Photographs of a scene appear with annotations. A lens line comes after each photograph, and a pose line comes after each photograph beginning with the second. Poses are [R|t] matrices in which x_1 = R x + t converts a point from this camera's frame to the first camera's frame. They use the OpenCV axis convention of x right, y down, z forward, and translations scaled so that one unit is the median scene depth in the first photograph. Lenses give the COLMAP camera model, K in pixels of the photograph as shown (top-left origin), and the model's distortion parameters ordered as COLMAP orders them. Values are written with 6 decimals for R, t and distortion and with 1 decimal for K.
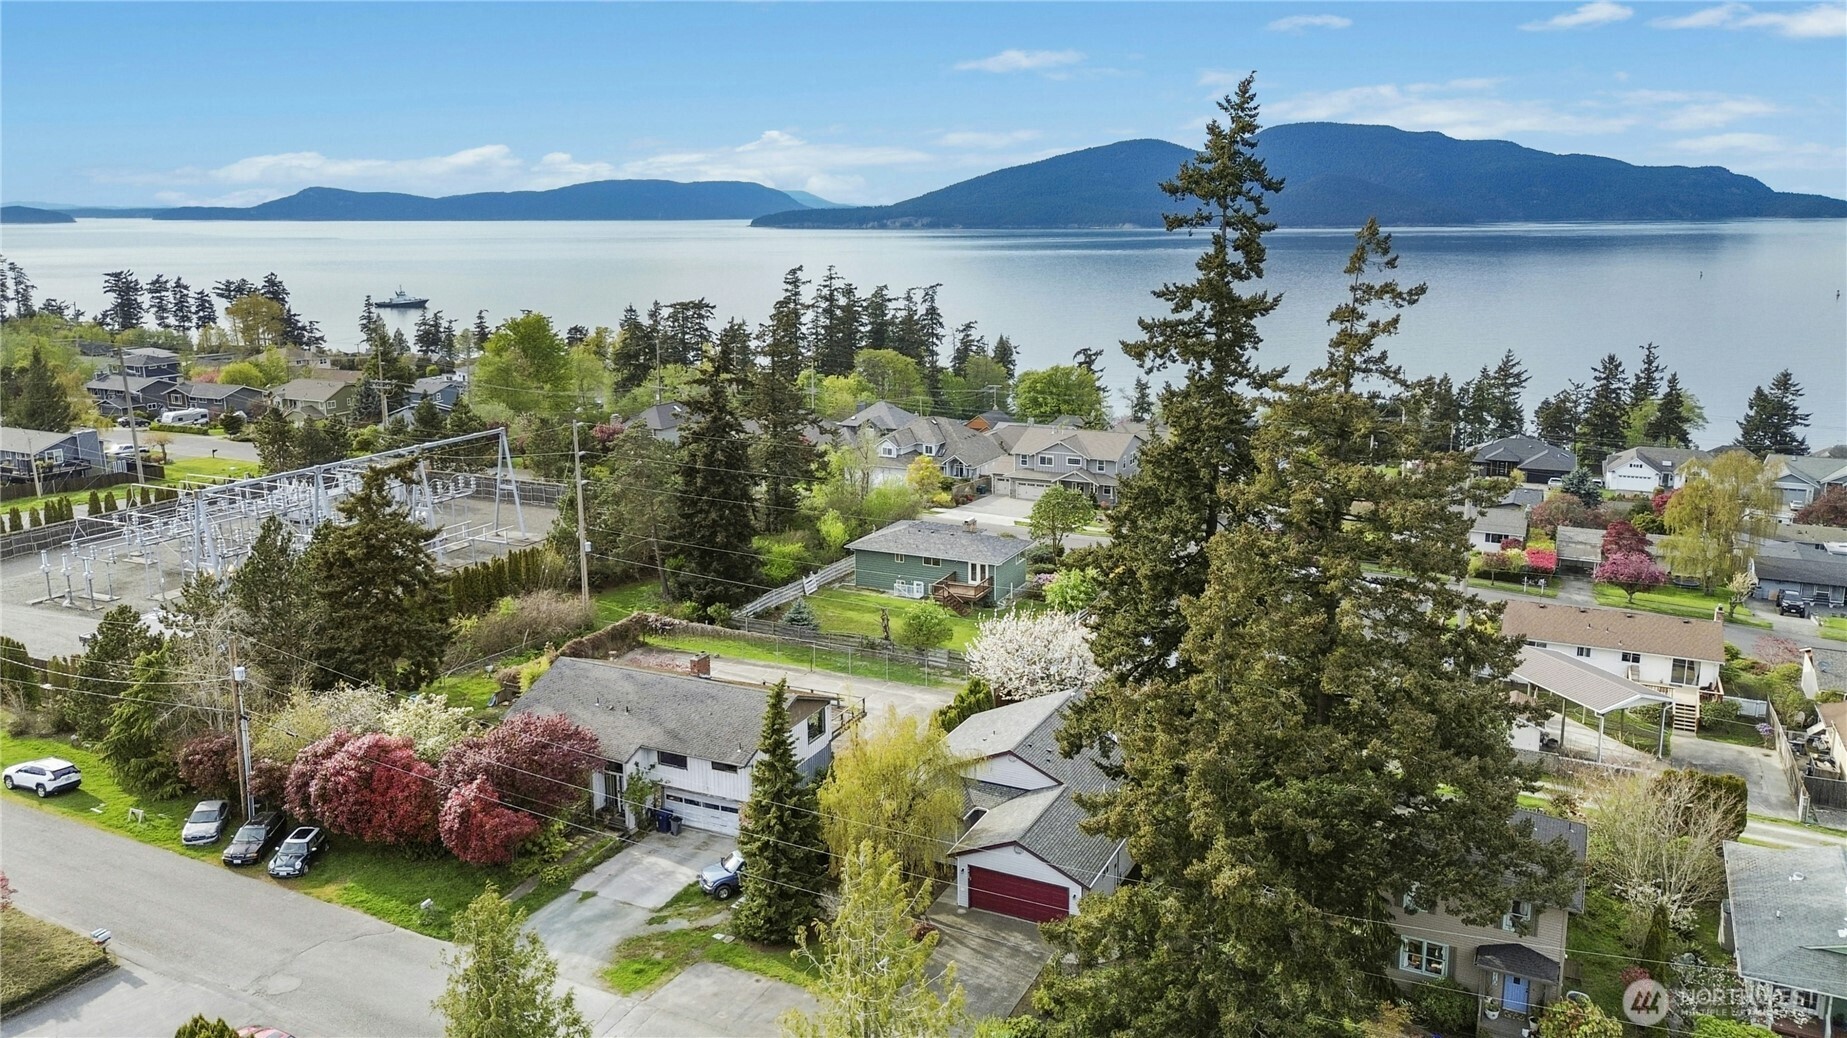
lens RADIAL K [[1322.3, 0, 923.5], [0, 1322.3, 519.0], [0, 0, 1]] dist [0.063283, -0.001143]
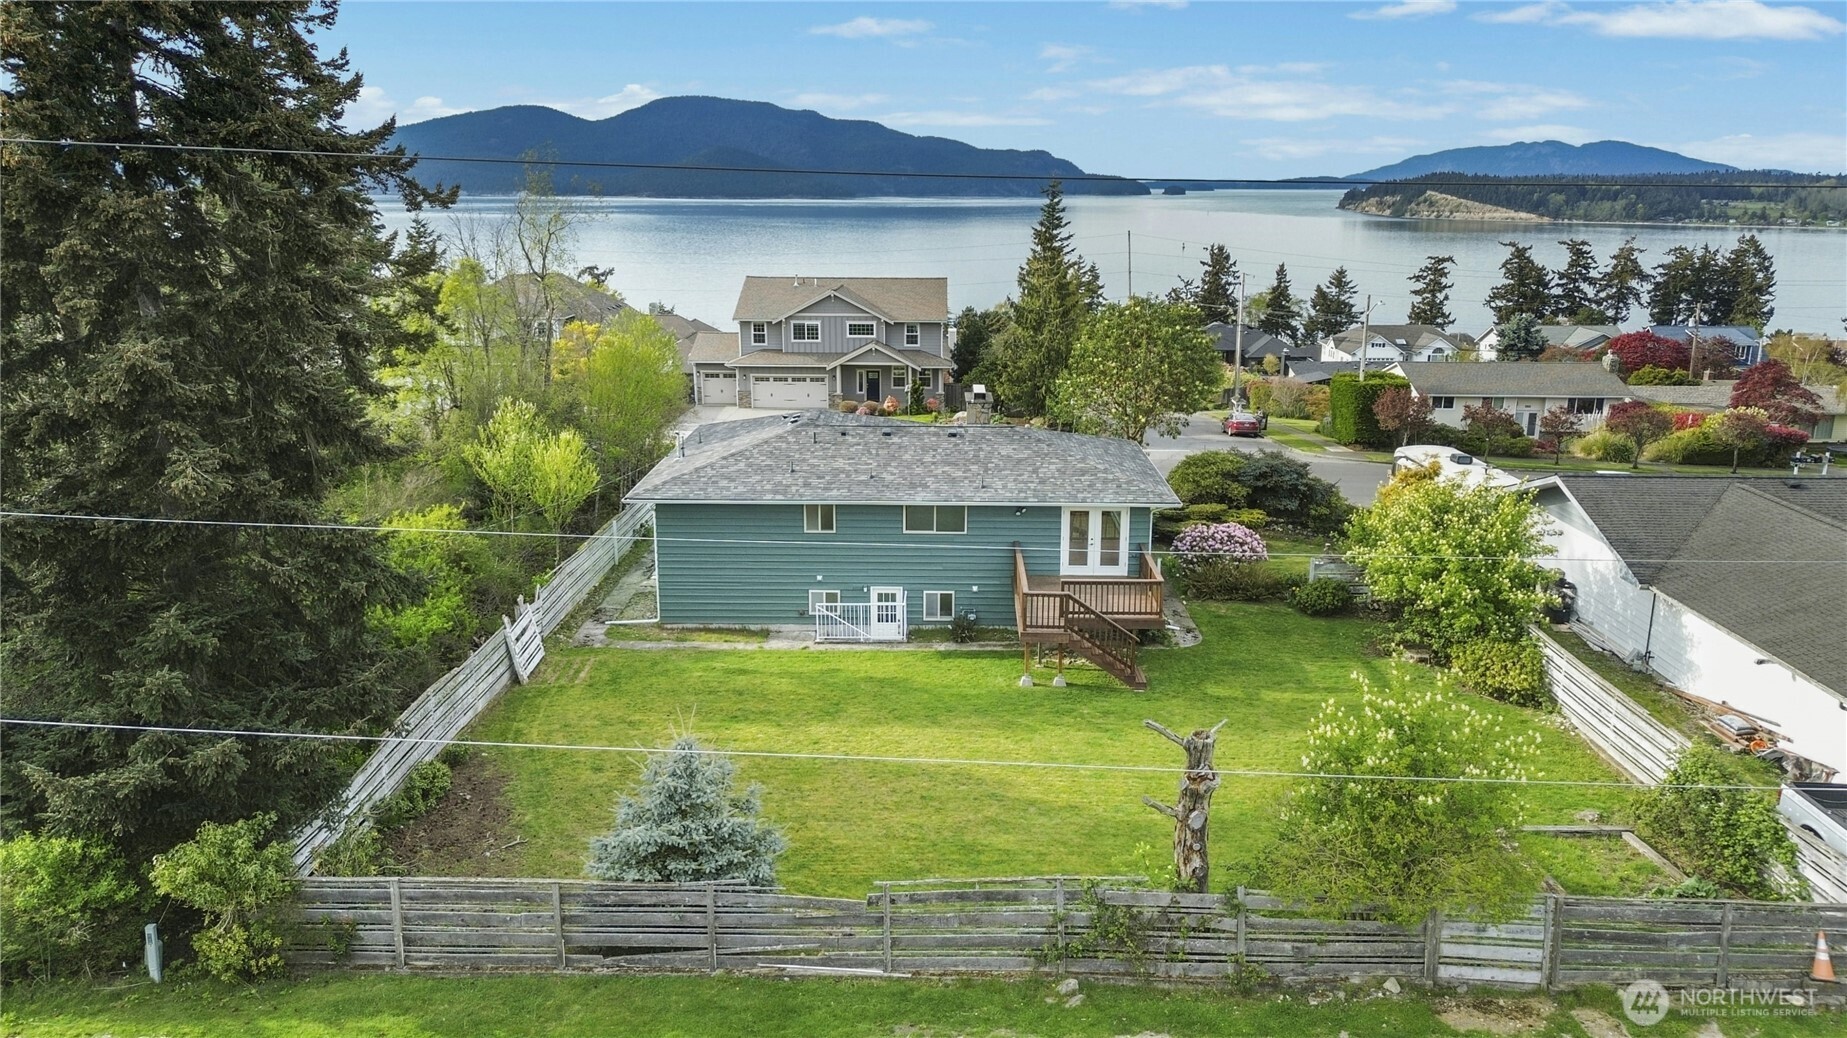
lens RADIAL K [[1322.3, 0, 923.5], [0, 1322.3, 519.0], [0, 0, 1]] dist [0.063283, -0.001143]
pose [[0.905442, -0.095733, 0.413533, -0.089381], [0.087988, 0.995405, 0.037782, 0.014313], [-0.415249, 0.002177, 0.909705, 0.505207]]
